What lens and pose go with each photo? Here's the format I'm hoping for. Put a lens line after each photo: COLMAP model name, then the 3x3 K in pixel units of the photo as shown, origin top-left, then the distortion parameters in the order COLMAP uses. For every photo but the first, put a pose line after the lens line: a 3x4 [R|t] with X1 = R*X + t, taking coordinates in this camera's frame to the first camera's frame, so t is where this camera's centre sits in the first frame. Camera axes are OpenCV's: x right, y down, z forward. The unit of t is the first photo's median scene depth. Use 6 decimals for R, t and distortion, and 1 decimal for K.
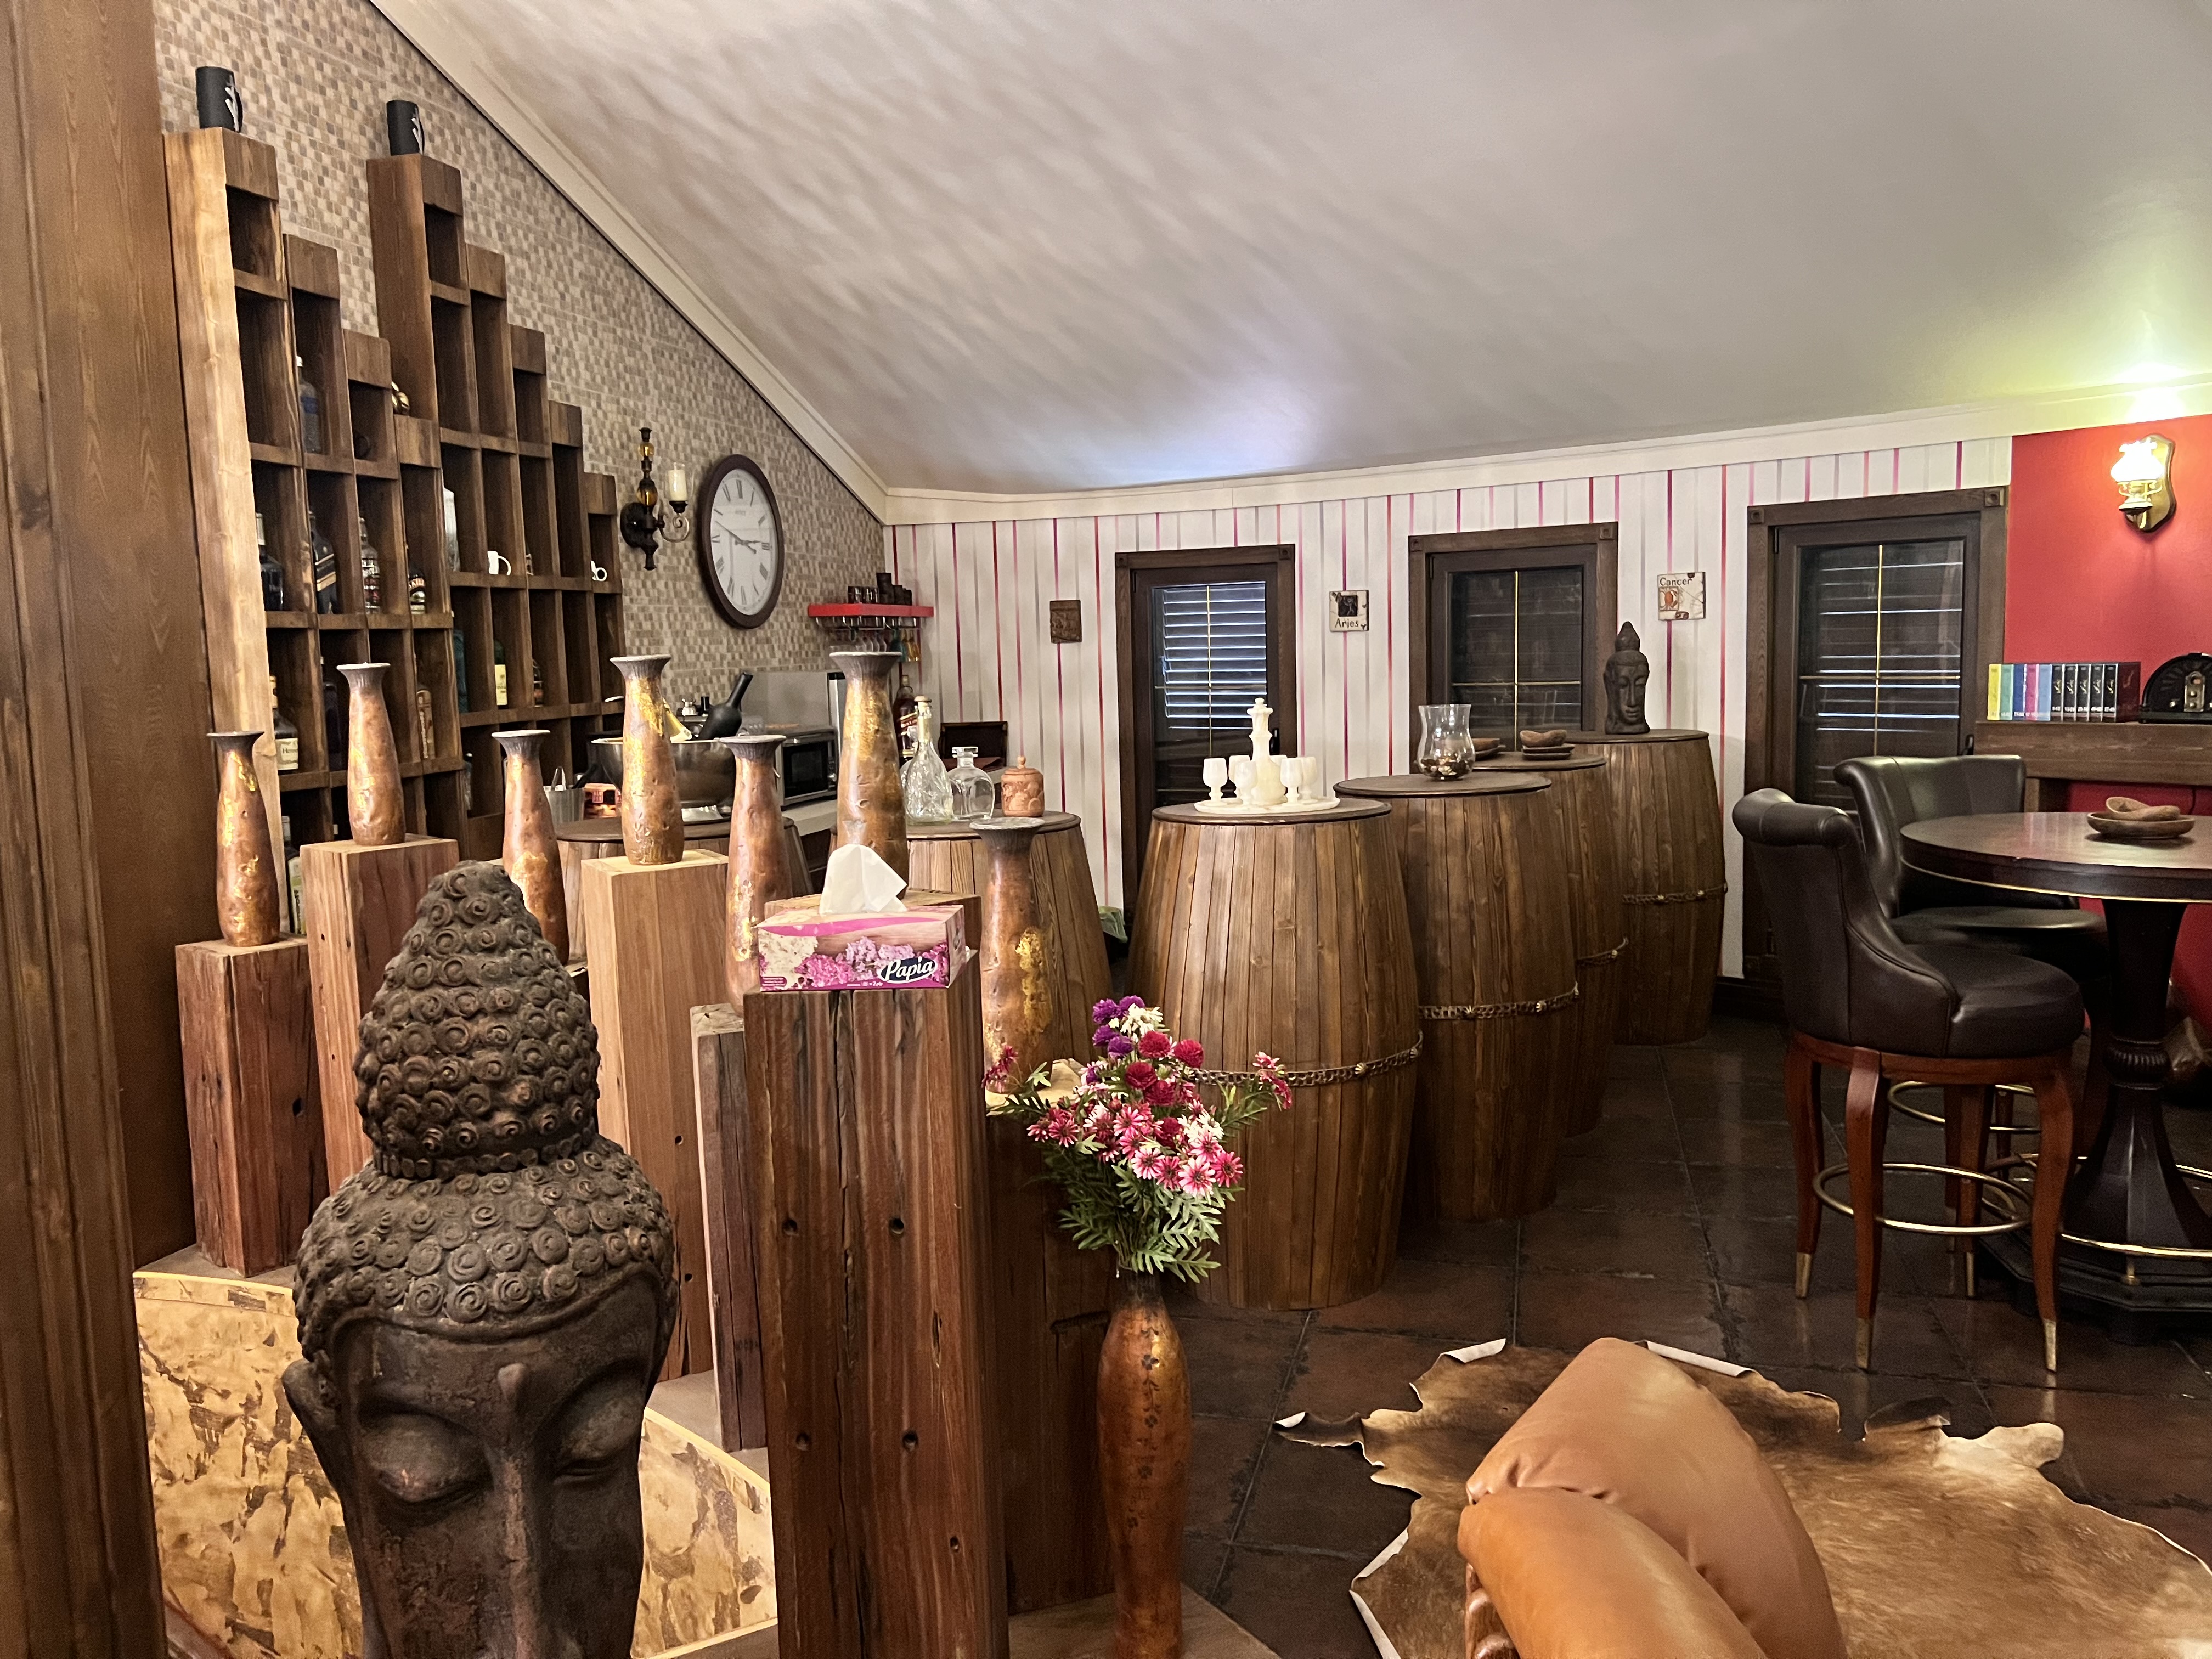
lens RADIAL K [[1668.5, 0, 1106.0], [0, 1668.5, 829.5], [0, 0, 1]] dist [-0.044998, 0.001246]
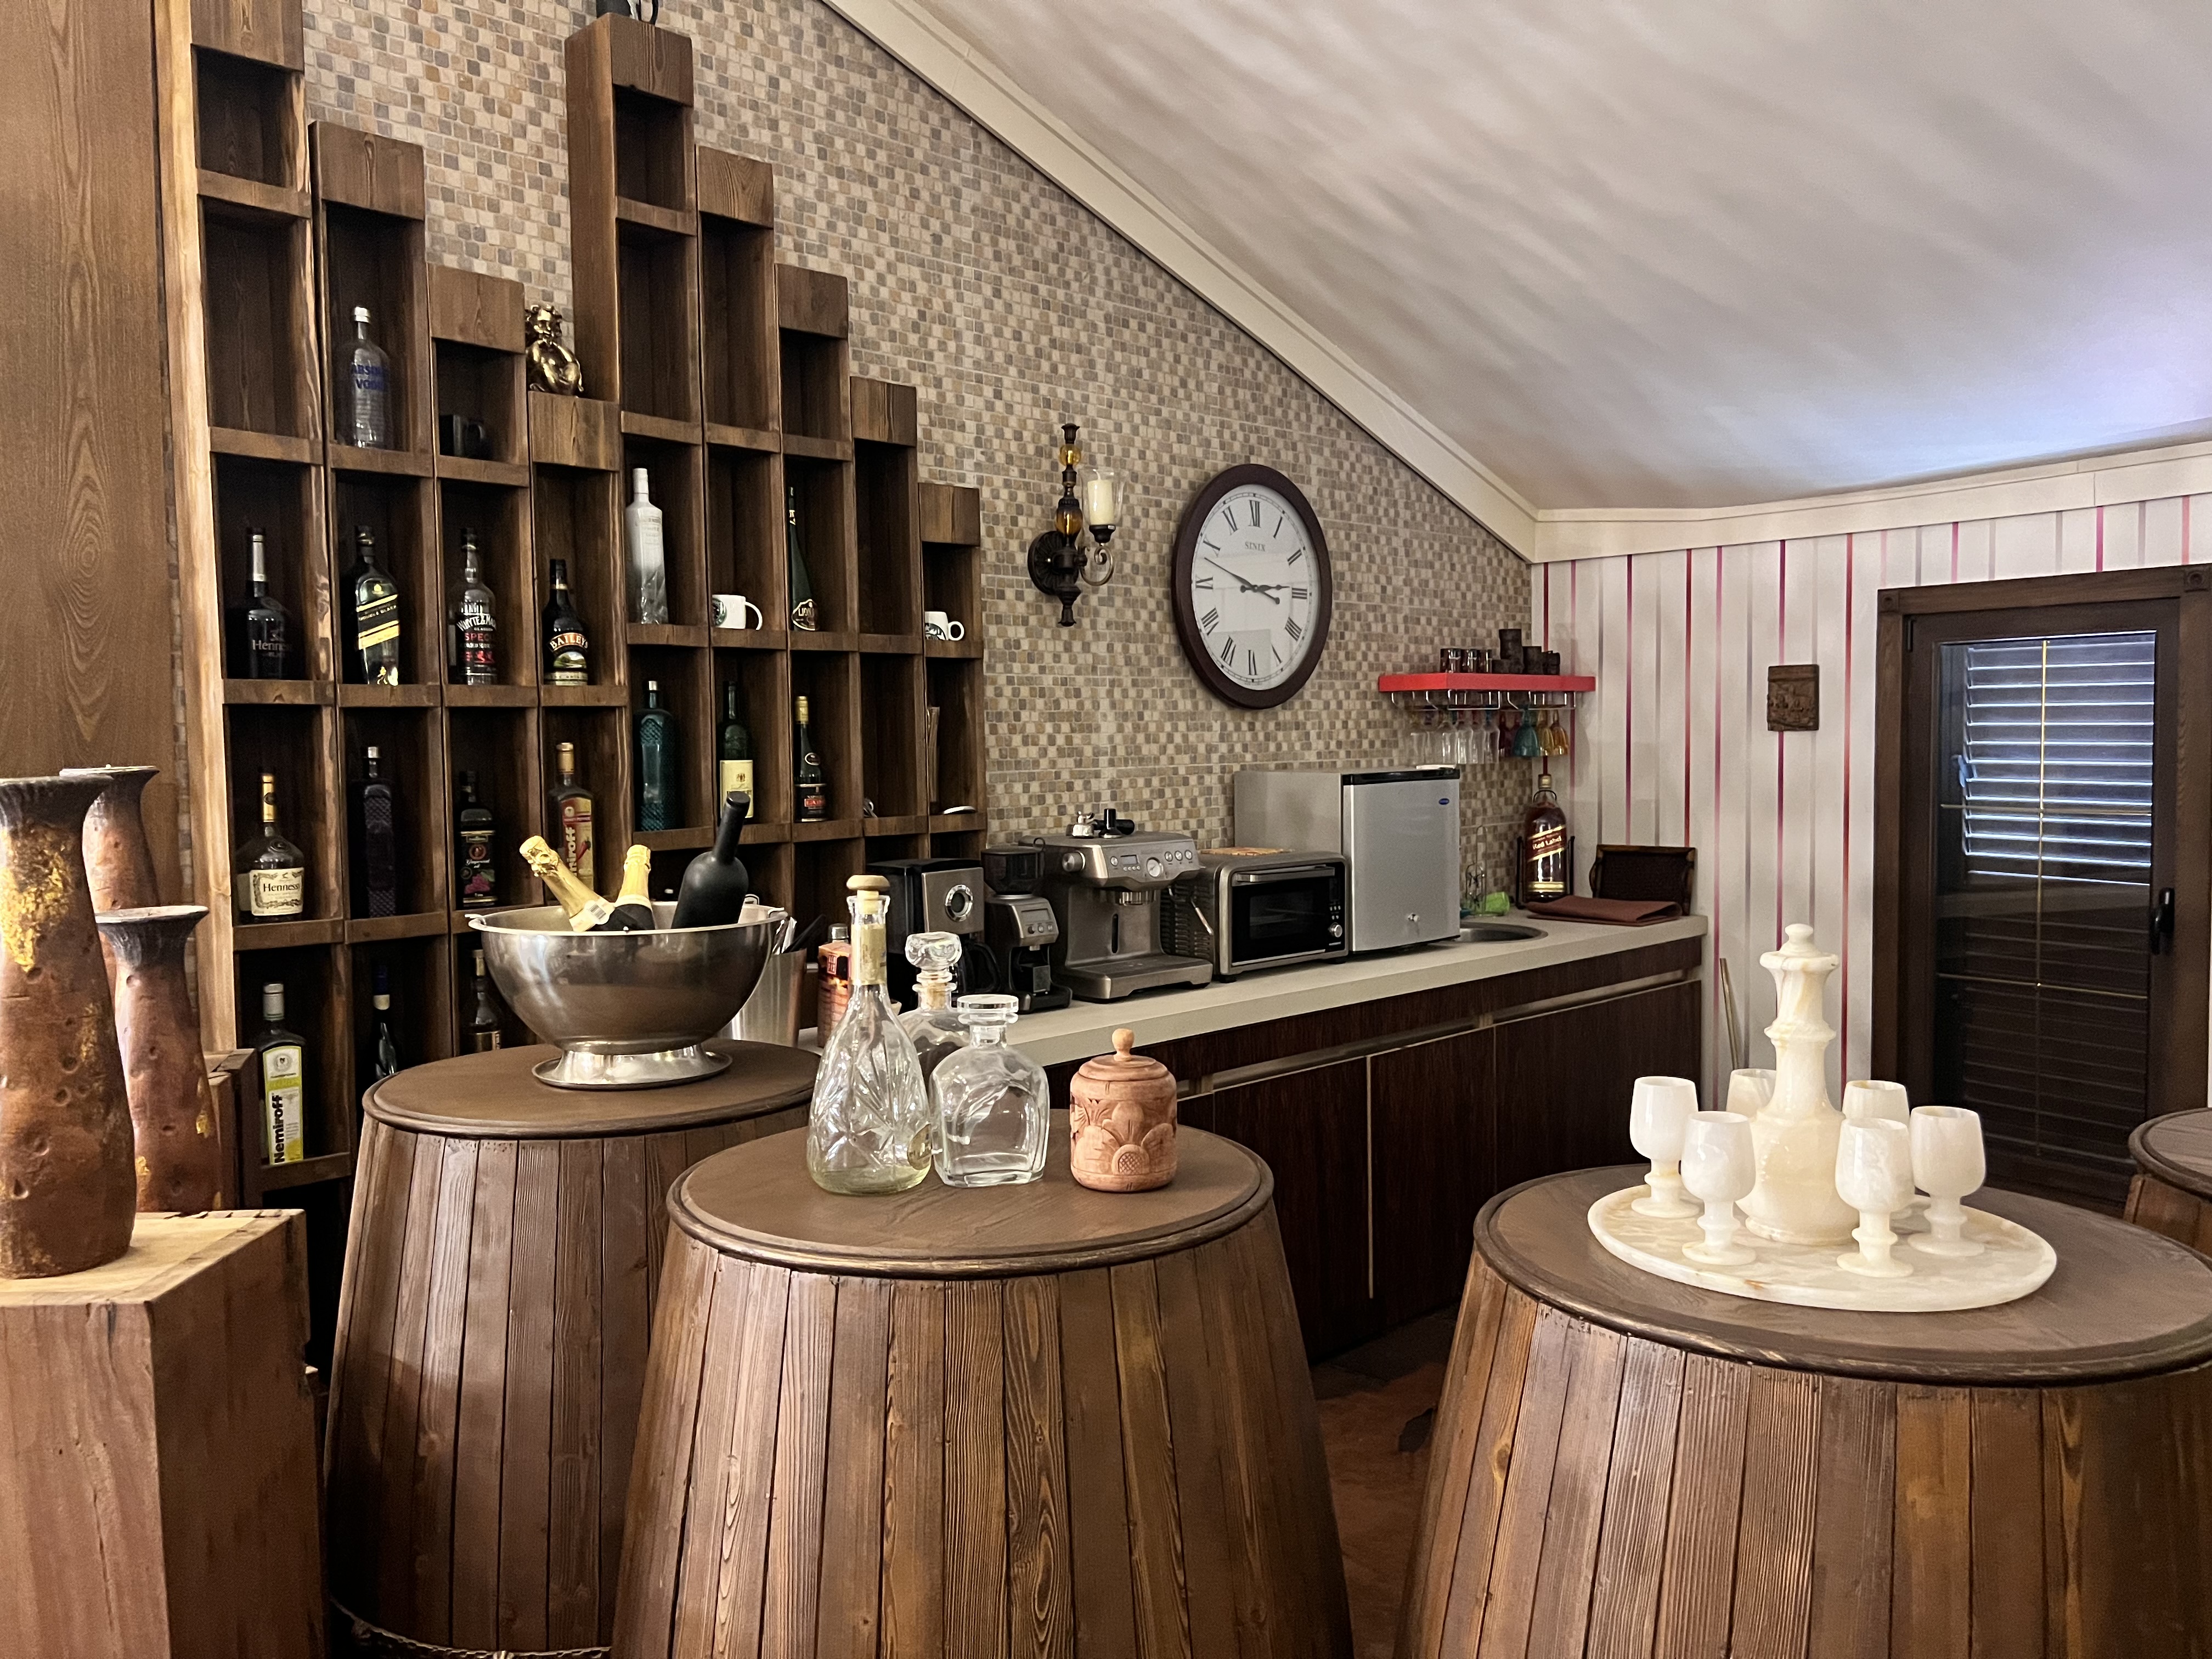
lens RADIAL K [[1635.0, 0, 1109.1], [0, 1635.0, 811.7], [0, 0, 1]] dist [0.036859, -0.045397]
pose [[0.862423, 0.036113, -0.504899, 0.095797], [-0.063628, 0.997274, -0.037354, -0.054834], [0.502174, 0.064340, 0.862370, 0.432492]]
